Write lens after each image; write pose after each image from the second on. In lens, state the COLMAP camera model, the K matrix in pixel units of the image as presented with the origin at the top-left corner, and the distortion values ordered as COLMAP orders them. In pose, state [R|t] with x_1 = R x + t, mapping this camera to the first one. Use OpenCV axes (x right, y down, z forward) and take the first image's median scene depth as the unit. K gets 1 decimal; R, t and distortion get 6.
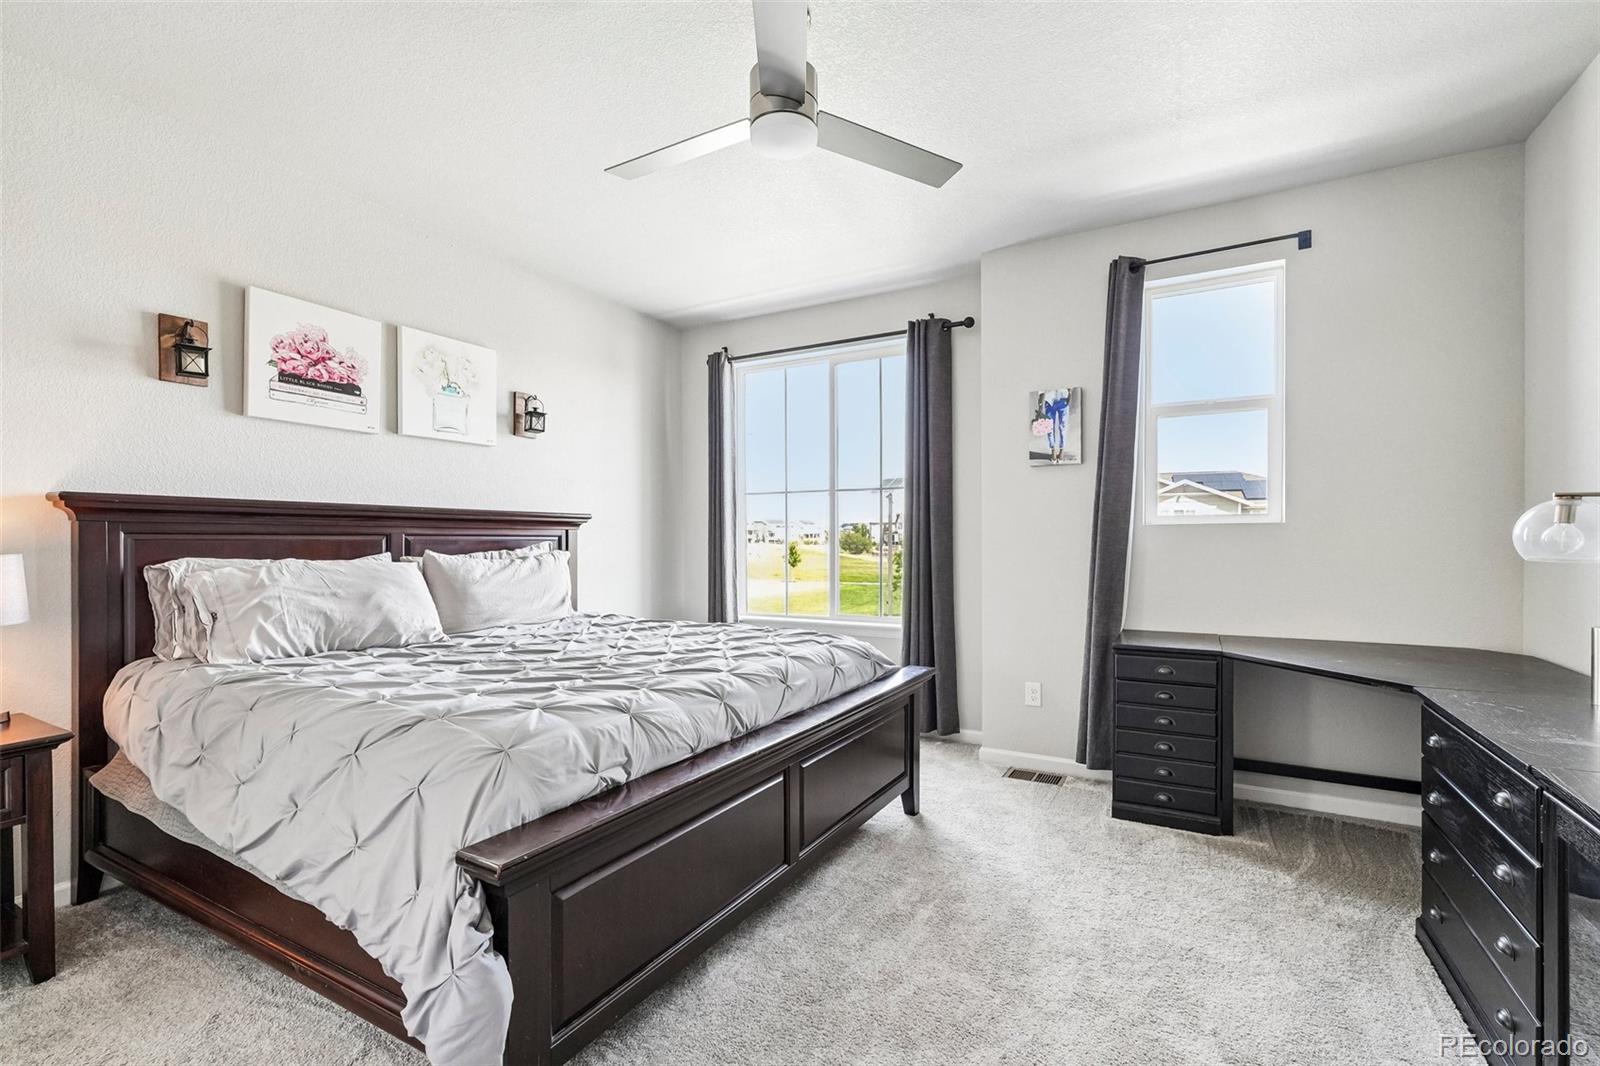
lens RADIAL K [[700.3, 0, 800.3], [0, 700.3, 536.4], [0, 0, 1]] dist [-0.007976, 0.003644]
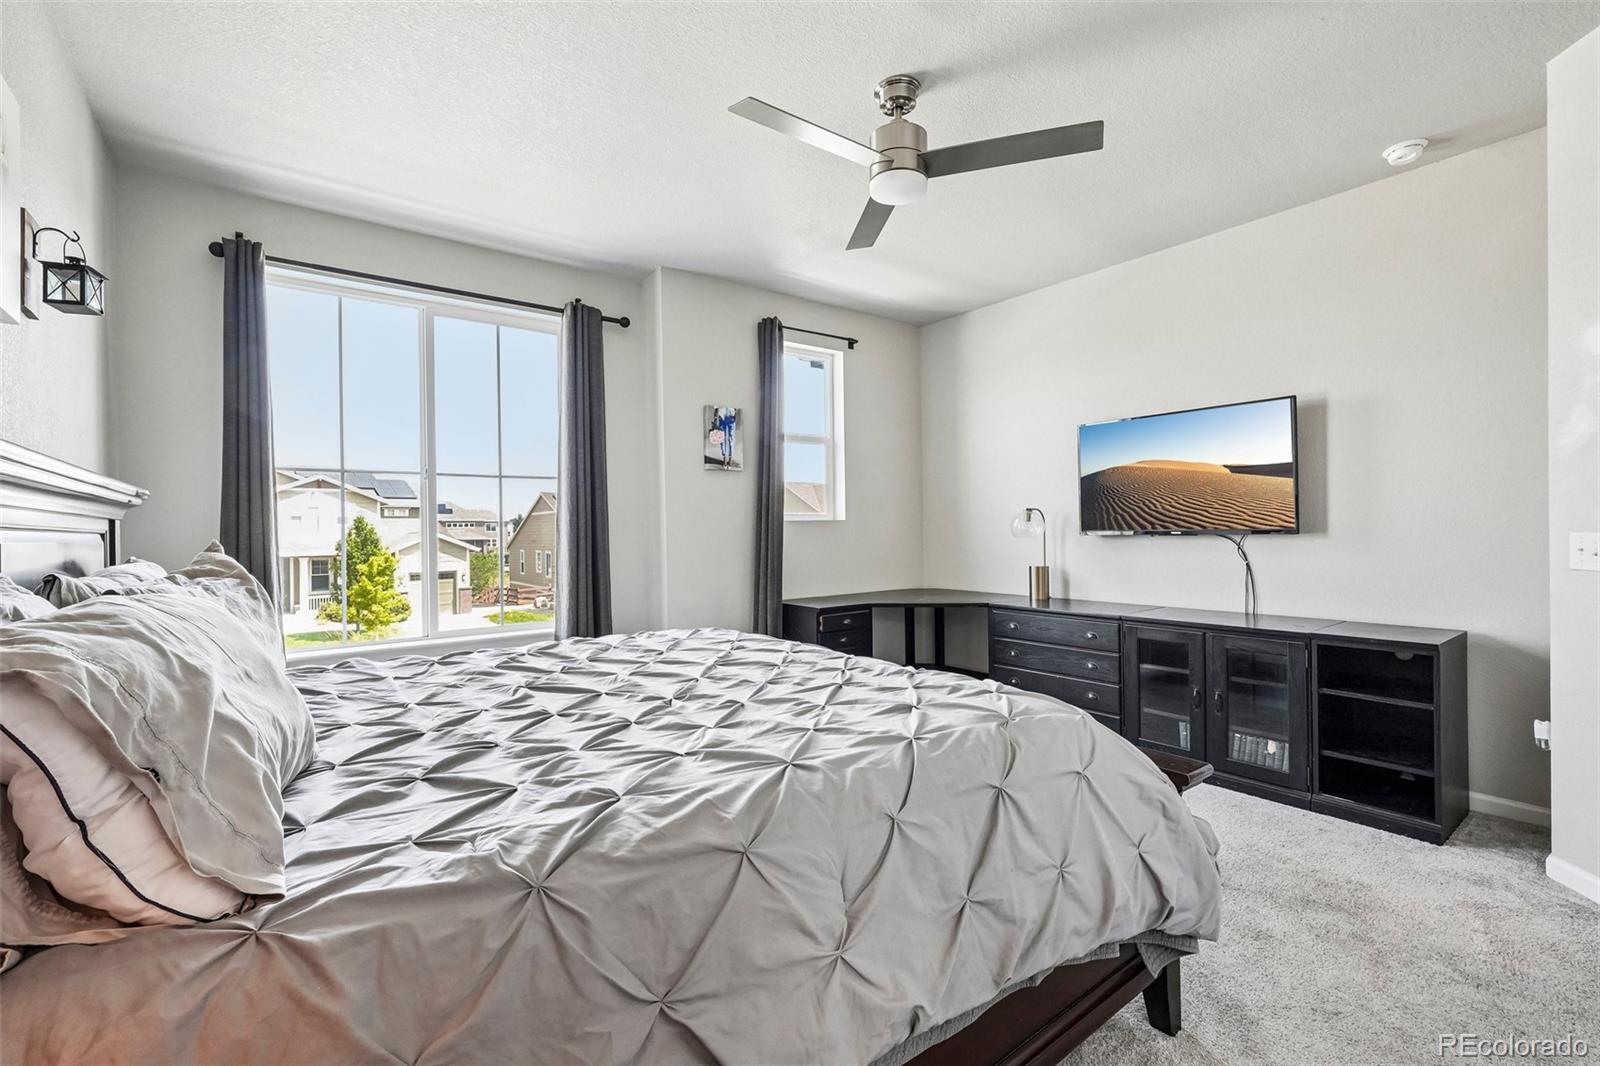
lens RADIAL K [[700.3, 0, 813.0], [0, 700.3, 536.3], [0, 0, 1]] dist [-0.007976, 0.003644]
pose [[0.392802, -0.009701, 0.919572, -0.688560], [0.004826, 0.999952, 0.008487, 0.002807], [-0.919610, 0.001104, 0.392830, 0.389285]]
